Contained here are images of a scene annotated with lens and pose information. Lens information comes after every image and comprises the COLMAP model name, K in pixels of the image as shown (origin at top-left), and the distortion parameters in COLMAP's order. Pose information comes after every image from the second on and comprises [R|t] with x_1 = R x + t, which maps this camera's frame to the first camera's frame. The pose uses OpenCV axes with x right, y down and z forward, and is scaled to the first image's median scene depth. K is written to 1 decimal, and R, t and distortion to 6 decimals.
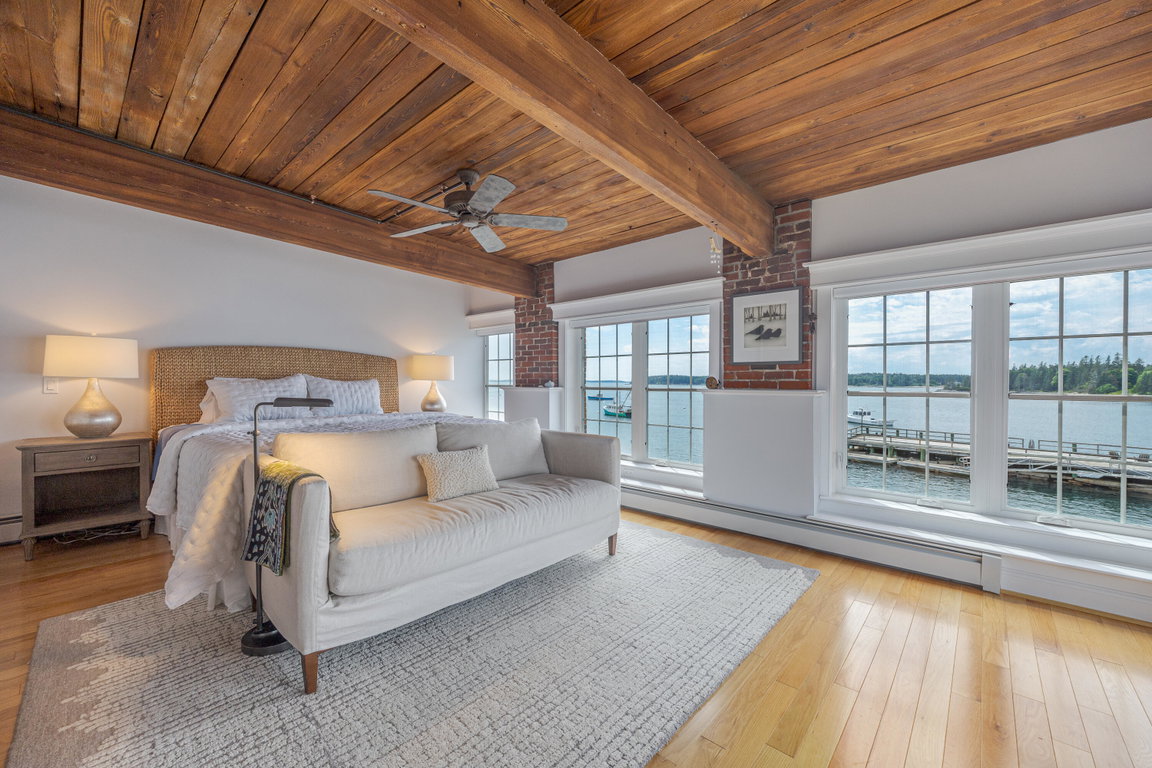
lens RADIAL K [[452.5, 0, 578.4], [0, 452.5, 385.5], [0, 0, 1]] dist [0.002664, 0.000108]
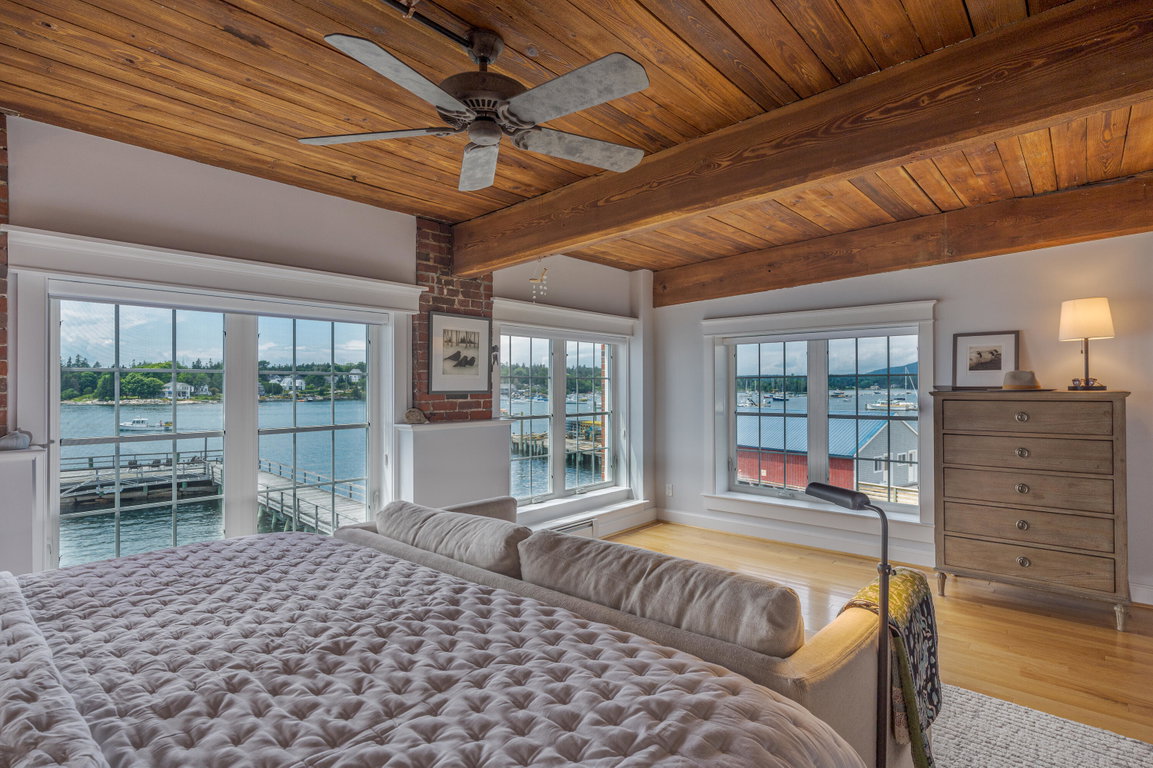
lens RADIAL K [[583.7, 0, 577.8], [0, 583.7, 383.0], [0, 0, 1]] dist [-0.001798, -0.000003]
pose [[-0.016661, 0.002099, 0.999859, -0.770933], [0.011451, 0.999933, -0.001909, -0.062714], [-0.999796, 0.011418, -0.016684, 0.768497]]
